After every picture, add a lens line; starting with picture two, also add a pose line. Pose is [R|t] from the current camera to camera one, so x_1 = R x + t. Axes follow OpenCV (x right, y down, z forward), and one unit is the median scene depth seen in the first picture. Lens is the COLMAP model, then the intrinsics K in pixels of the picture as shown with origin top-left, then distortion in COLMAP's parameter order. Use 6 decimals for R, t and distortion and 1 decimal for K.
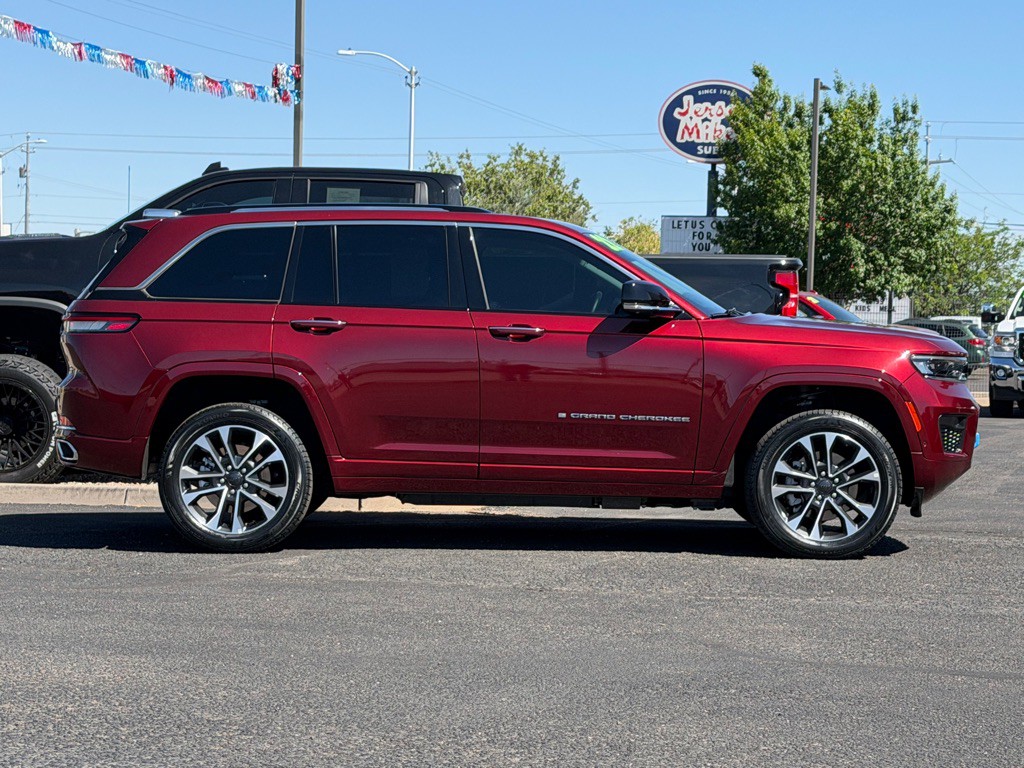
lens RADIAL K [[2291.7, 0, 501.5], [0, 2291.7, 385.0], [0, 0, 1]] dist [0.107083, 0.211778]
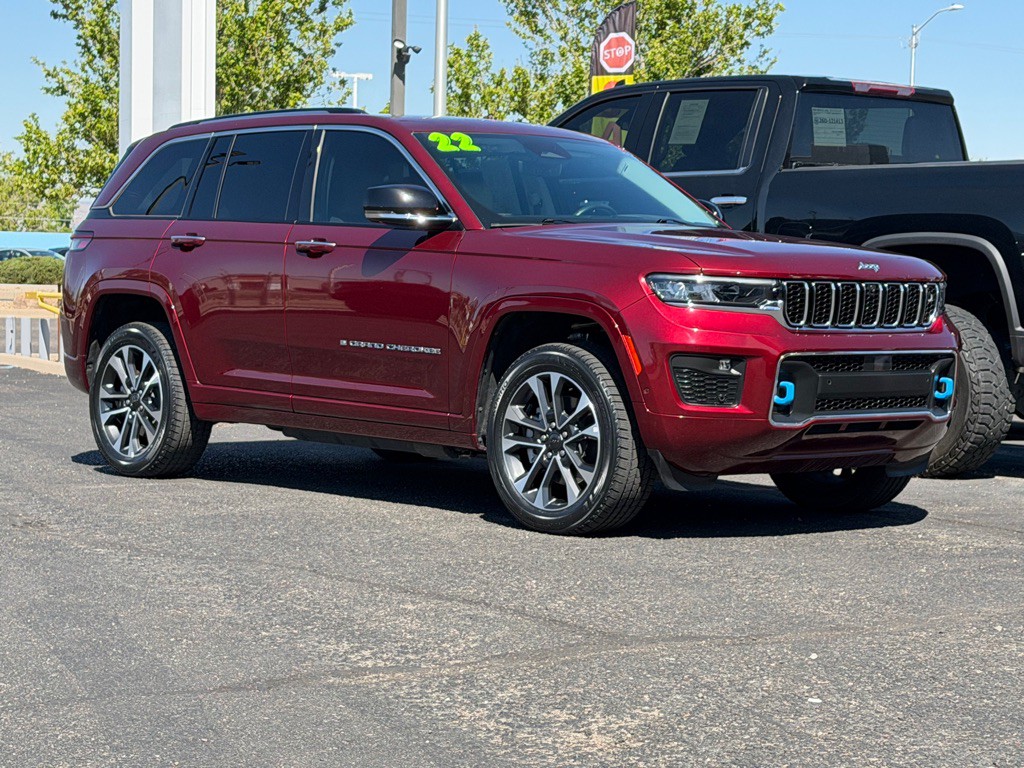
lens RADIAL K [[2297.6, 0, 509.9], [0, 2297.6, 363.7], [0, 0, 1]] dist [0.125325, 0.111856]
pose [[0.680773, 0.029475, -0.731901, 0.169260], [-0.028631, 0.999497, 0.013620, 0.001815], [0.731934, 0.011683, 0.681275, 0.109284]]
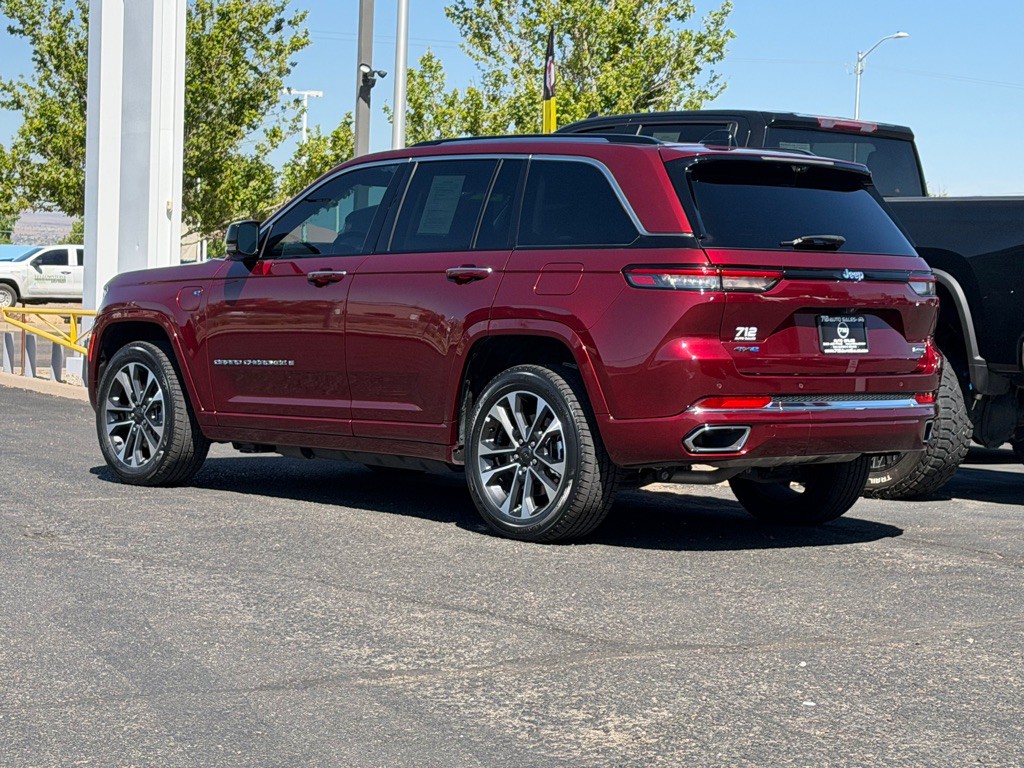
lens RADIAL K [[2301.1, 0, 505.8], [0, 2301.1, 356.6], [0, 0, 1]] dist [0.104900, 0.280979]
pose [[0.698090, 0.030238, -0.715371, 0.173369], [-0.040976, 0.999158, 0.002246, 0.001355], [0.714836, 0.027745, 0.698741, 0.099290]]
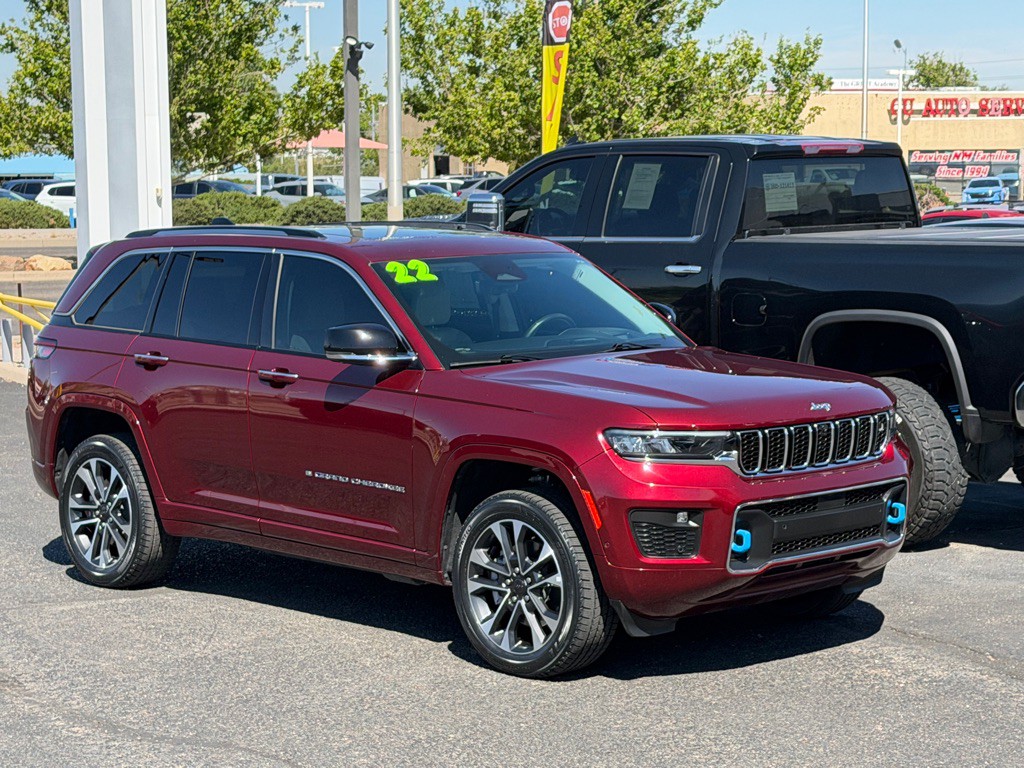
lens RADIAL K [[2297.2, 0, 513.9], [0, 2297.2, 378.4], [0, 0, 1]] dist [0.143009, -0.061574]
pose [[0.694590, 0.046613, -0.717894, 0.171563], [0.001276, 0.997817, 0.066023, -0.019543], [0.719404, -0.046775, 0.693015, 0.107104]]
